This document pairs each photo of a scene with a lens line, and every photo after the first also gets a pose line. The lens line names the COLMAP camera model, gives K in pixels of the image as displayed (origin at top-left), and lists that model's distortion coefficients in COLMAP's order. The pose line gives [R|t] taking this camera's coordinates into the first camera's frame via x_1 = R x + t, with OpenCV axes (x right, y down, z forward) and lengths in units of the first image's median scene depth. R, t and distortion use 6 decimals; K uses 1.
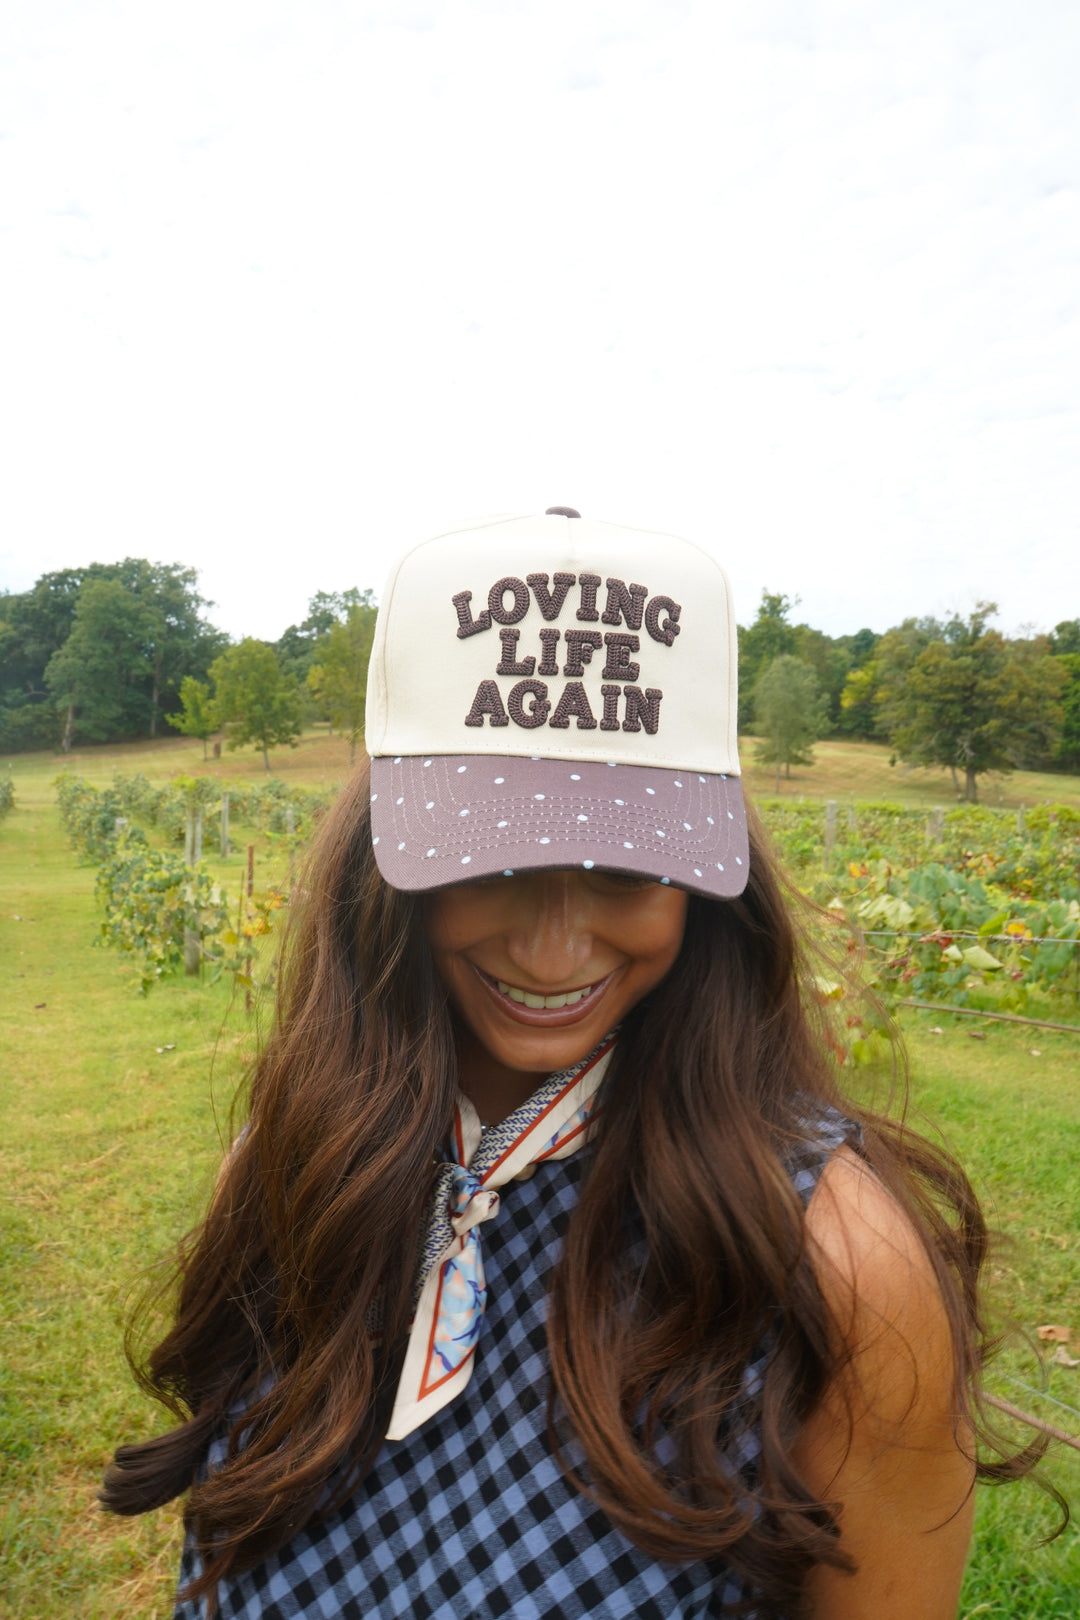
lens RADIAL K [[1479.3, 0, 540.0], [0, 1479.3, 810.0], [0, 0, 1]] dist [-0.015220, 0.004299]
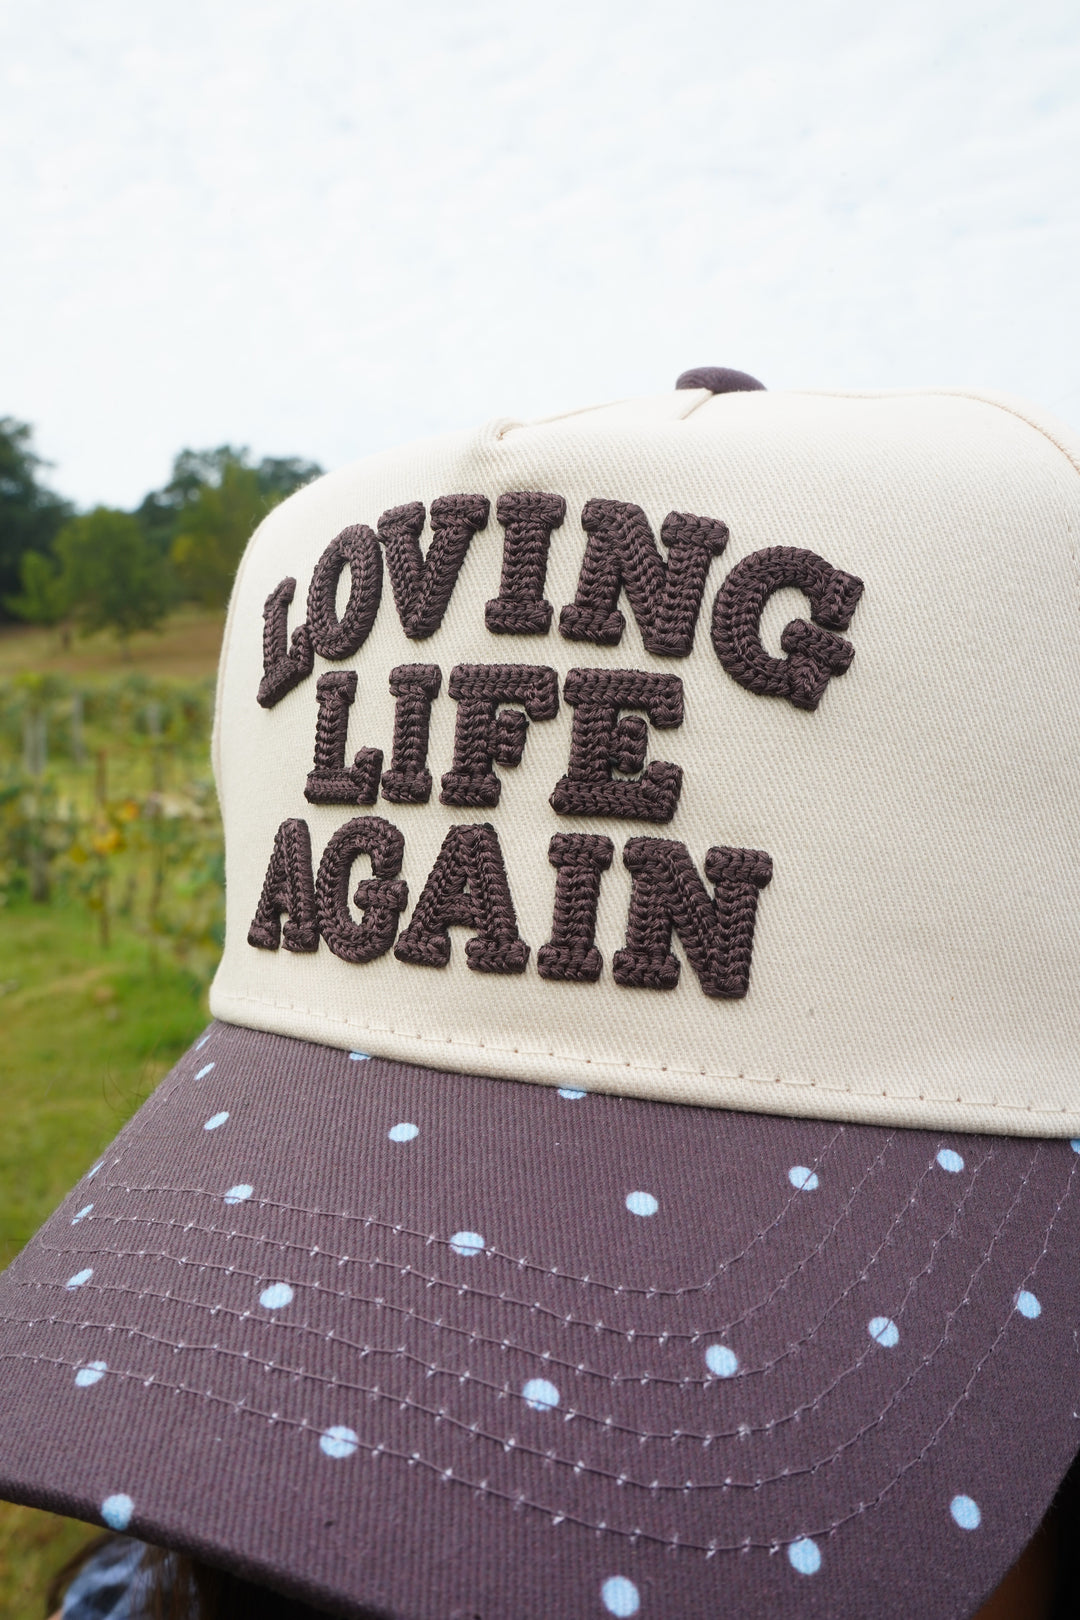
lens RADIAL K [[1700.4, 0, 535.6], [0, 1700.4, 797.2], [0, 0, 1]] dist [0.013796, -0.019422]
pose [[0.852083, -0.003575, -0.523395, 0.226680], [-0.059742, 0.992777, -0.104040, -0.054405], [0.519987, 0.119919, 0.845715, 0.690553]]
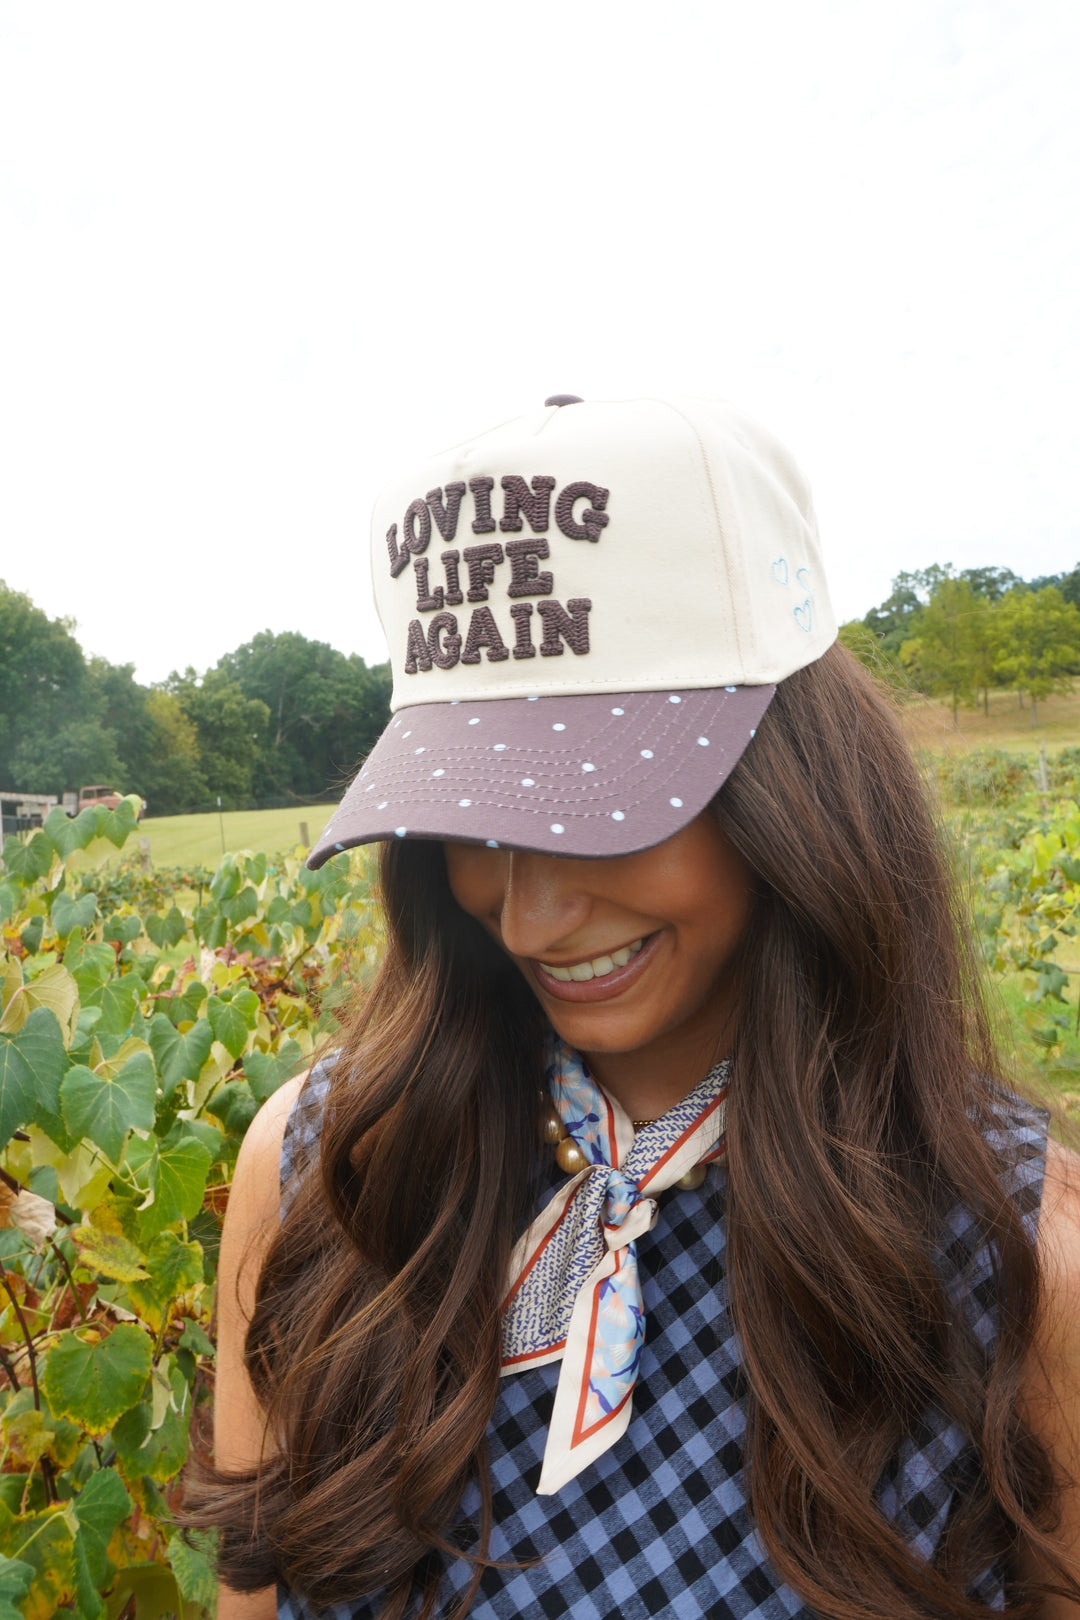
lens RADIAL K [[1548.8, 0, 541.7], [0, 1548.8, 776.5], [0, 0, 1]] dist [0.104764, -0.000973]
pose [[0.809251, -0.096812, -0.579431, 0.553399], [0.108091, 0.994026, -0.015121, 0.026576], [0.577434, -0.050395, 0.814881, 0.290126]]
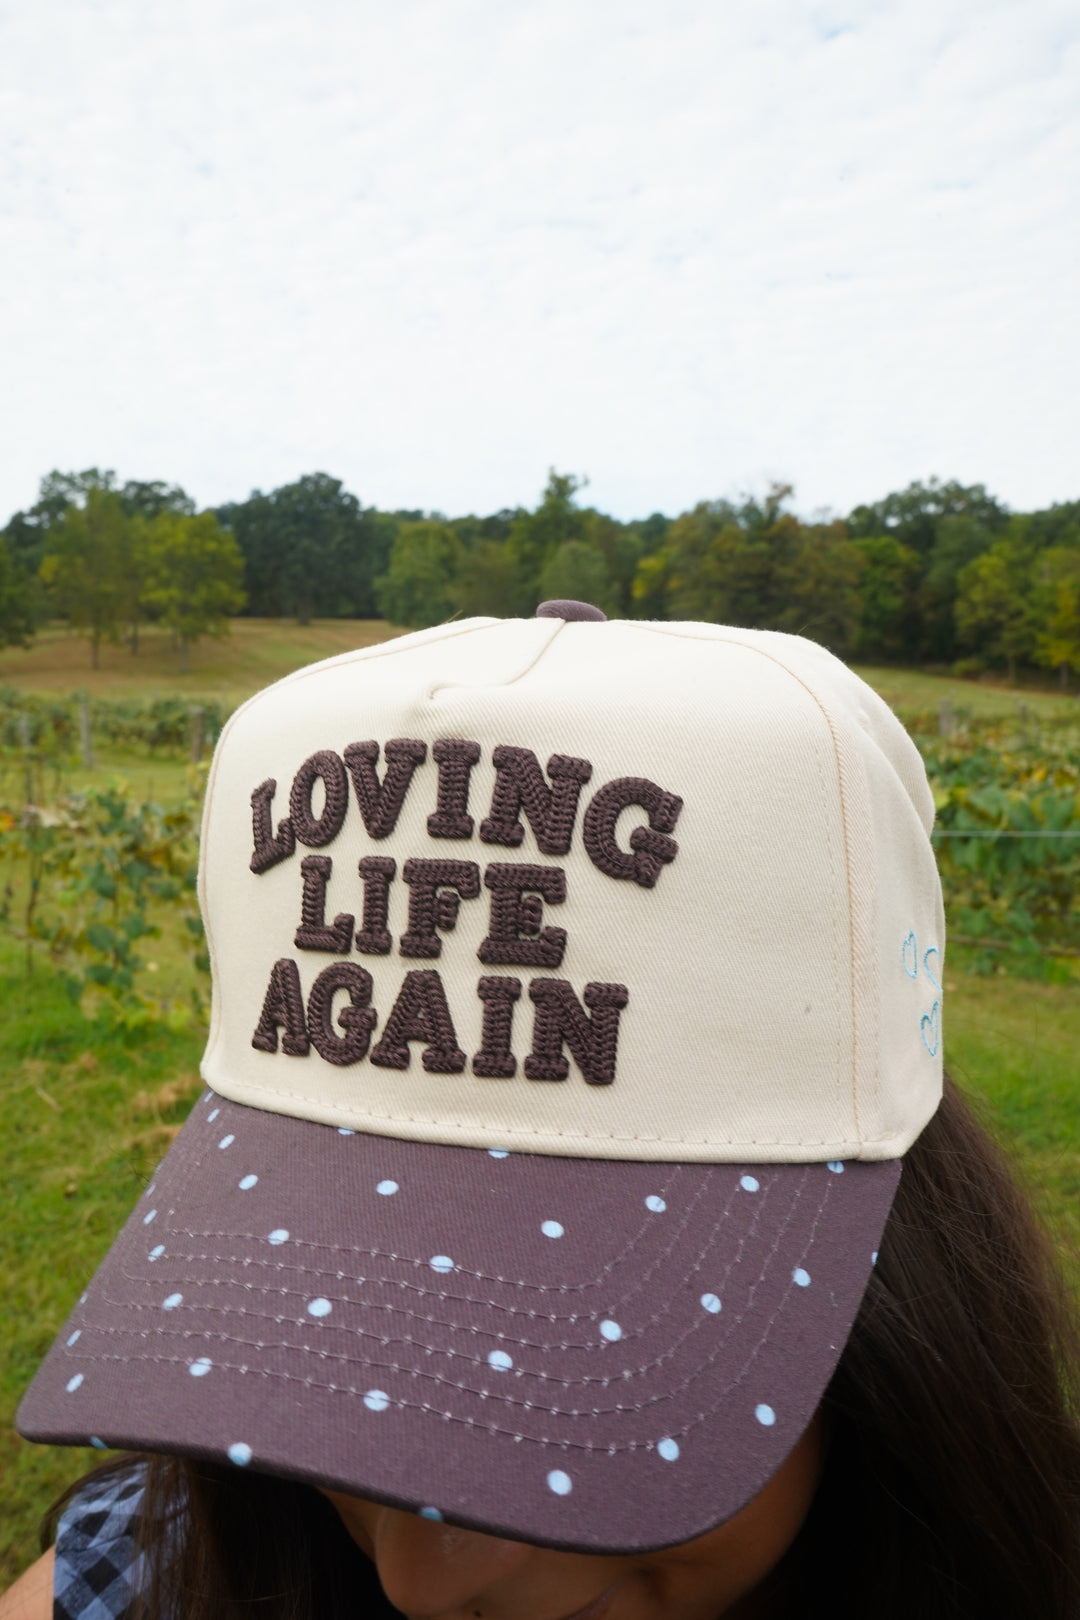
lens RADIAL K [[1582.3, 0, 539.4], [0, 1582.3, 790.2], [0, 0, 1]] dist [-0.001800, -0.015093]
pose [[0.906637, -0.023021, -0.421282, 0.266492], [-0.020219, 0.994992, -0.097883, -0.094177], [0.421426, 0.097263, 0.901632, 0.557226]]
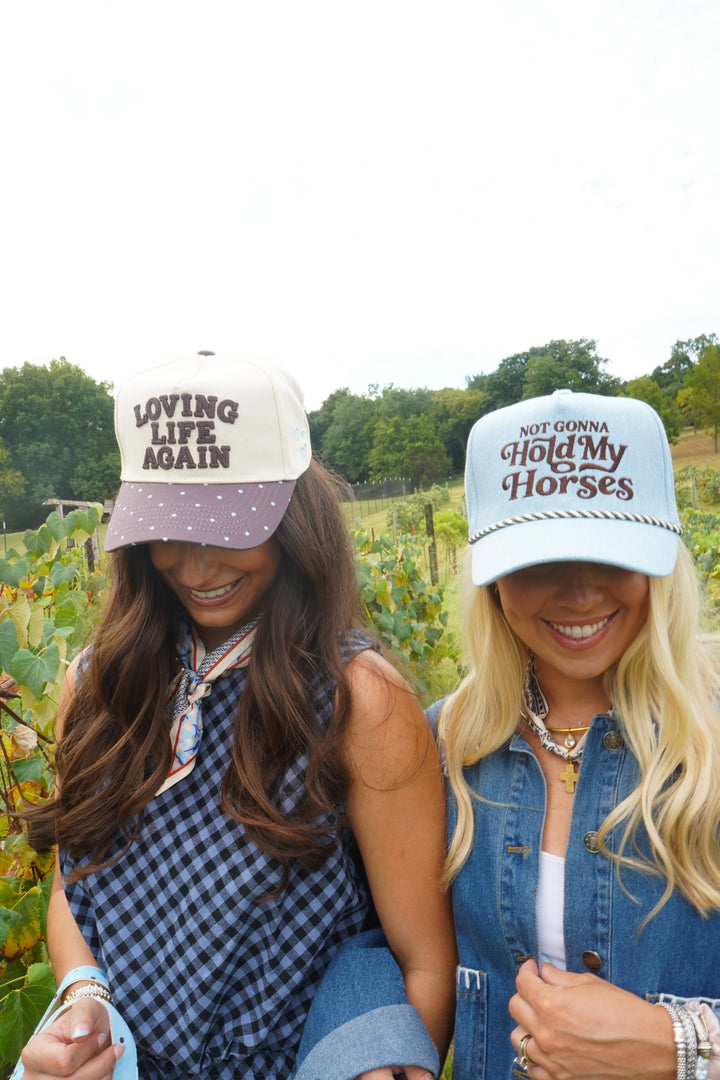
lens RADIAL K [[973.2, 0, 362.9], [0, 973.2, 536.4], [0, 0, 1]] dist [-0.008771, -0.000414]
pose [[0.969650, -0.038518, -0.241445, 0.591143], [0.066140, 0.992017, 0.107364, -0.090539], [0.235383, -0.120075, 0.964457, -0.277927]]
